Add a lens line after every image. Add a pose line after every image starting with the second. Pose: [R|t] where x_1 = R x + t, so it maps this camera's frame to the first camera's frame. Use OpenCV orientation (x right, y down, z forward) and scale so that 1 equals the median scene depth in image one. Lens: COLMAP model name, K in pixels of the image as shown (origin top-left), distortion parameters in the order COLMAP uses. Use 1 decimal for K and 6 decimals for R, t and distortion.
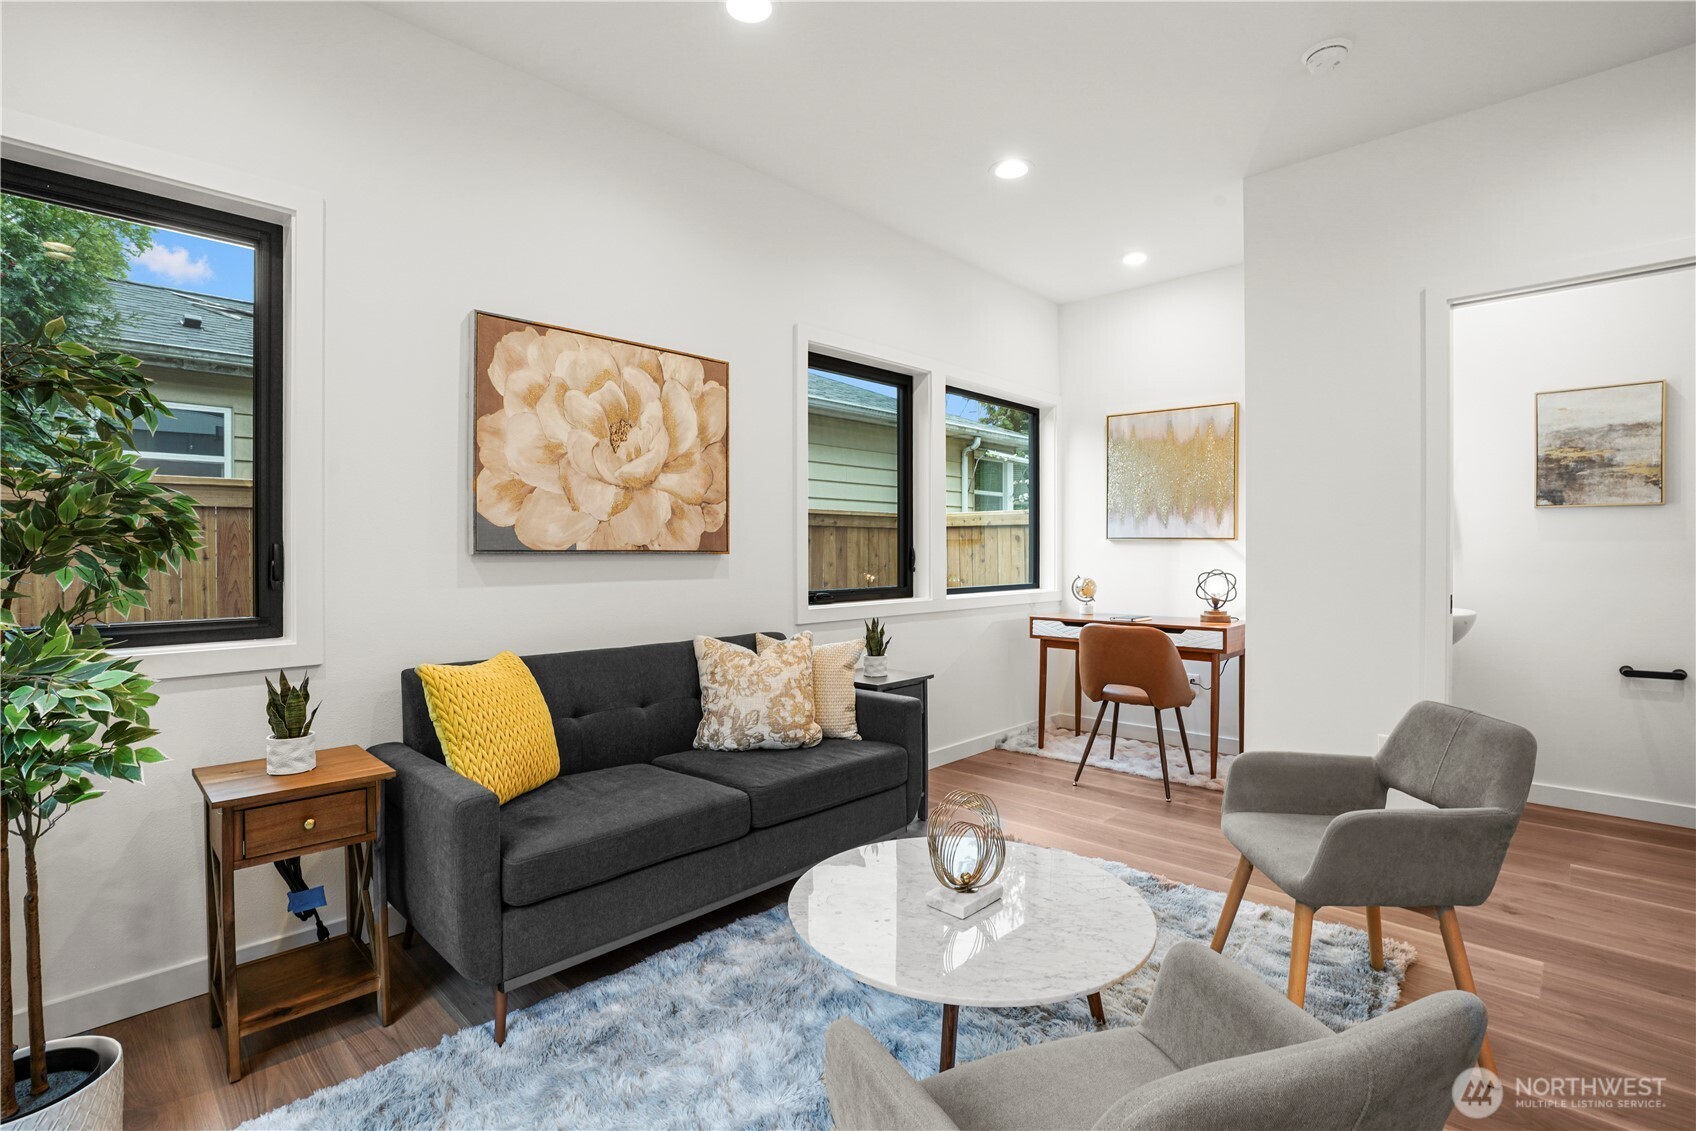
lens RADIAL K [[789.3, 0, 848.2], [0, 789.3, 557.6], [0, 0, 1]] dist [-0.032673, 0.007657]
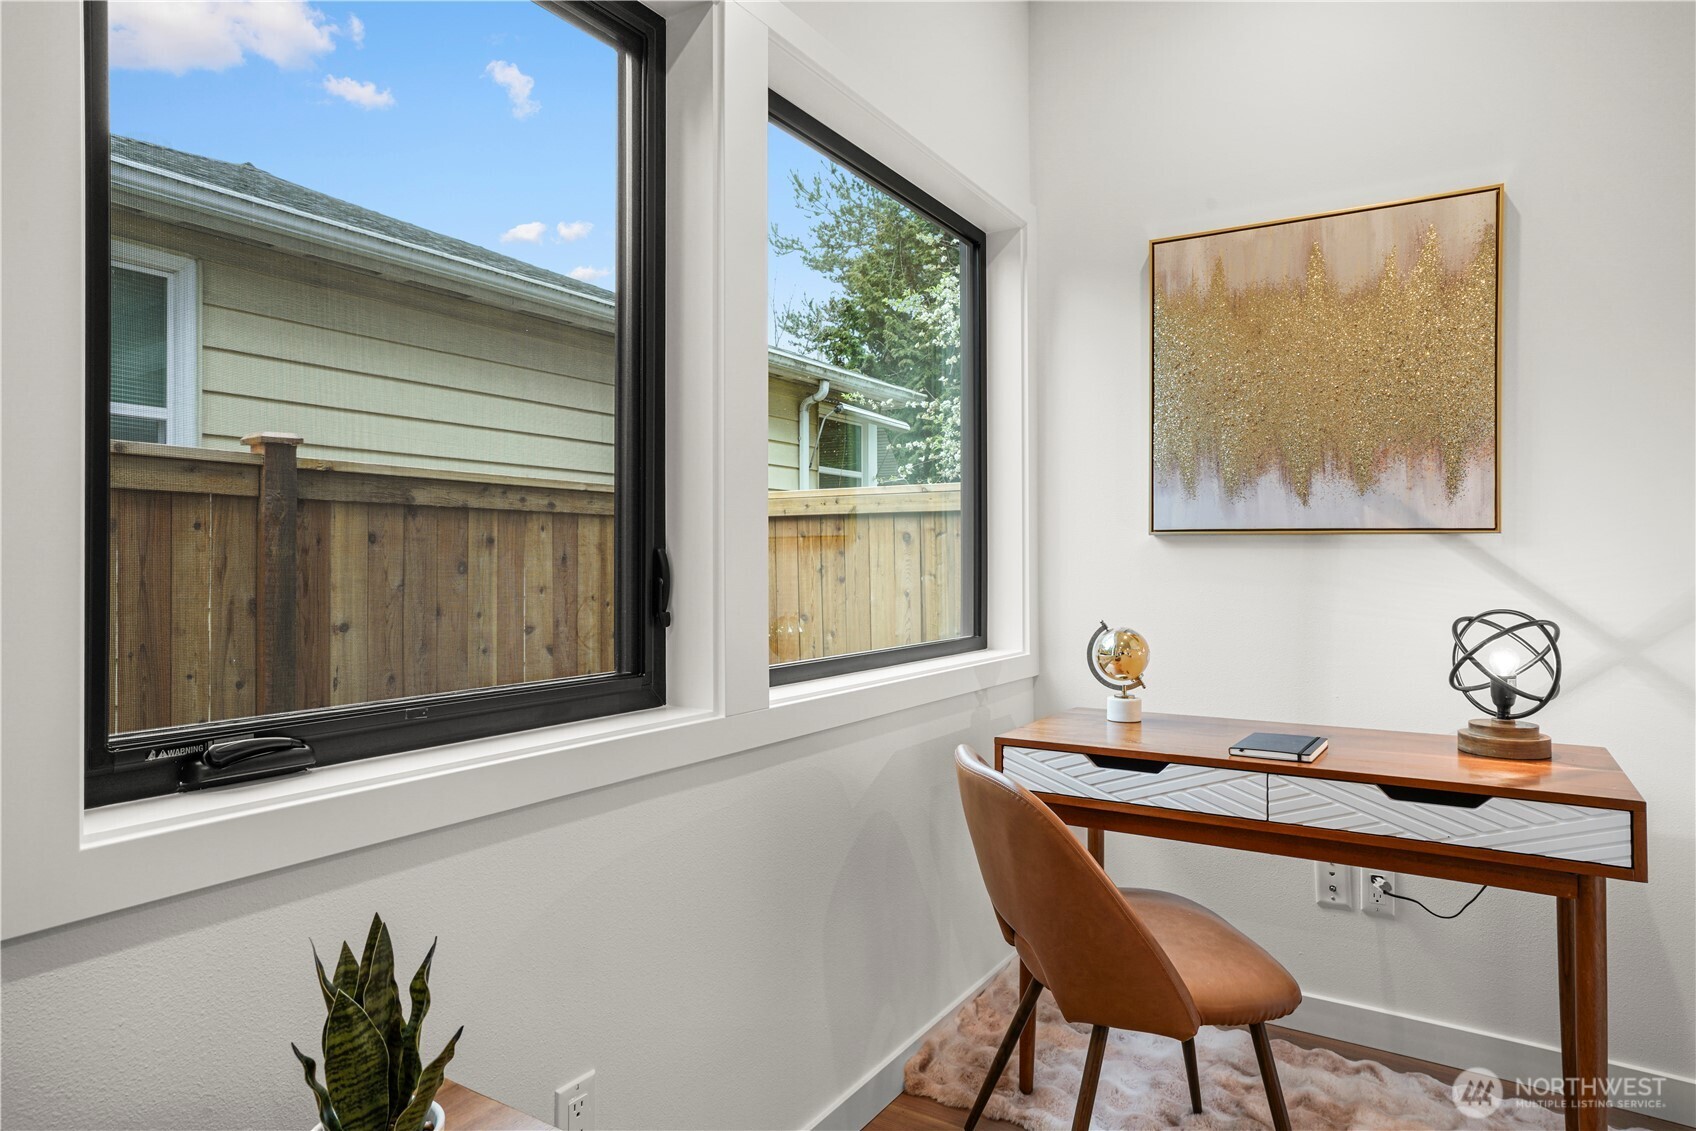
lens RADIAL K [[976.8, 0, 849.6], [0, 976.8, 559.2], [0, 0, 1]] dist [-0.000010, 0.000289]
pose [[0.980430, -0.000733, 0.196869, 0.099277], [0.002896, 0.999939, -0.010704, -0.006399], [-0.196849, 0.011064, 0.980371, 0.763912]]
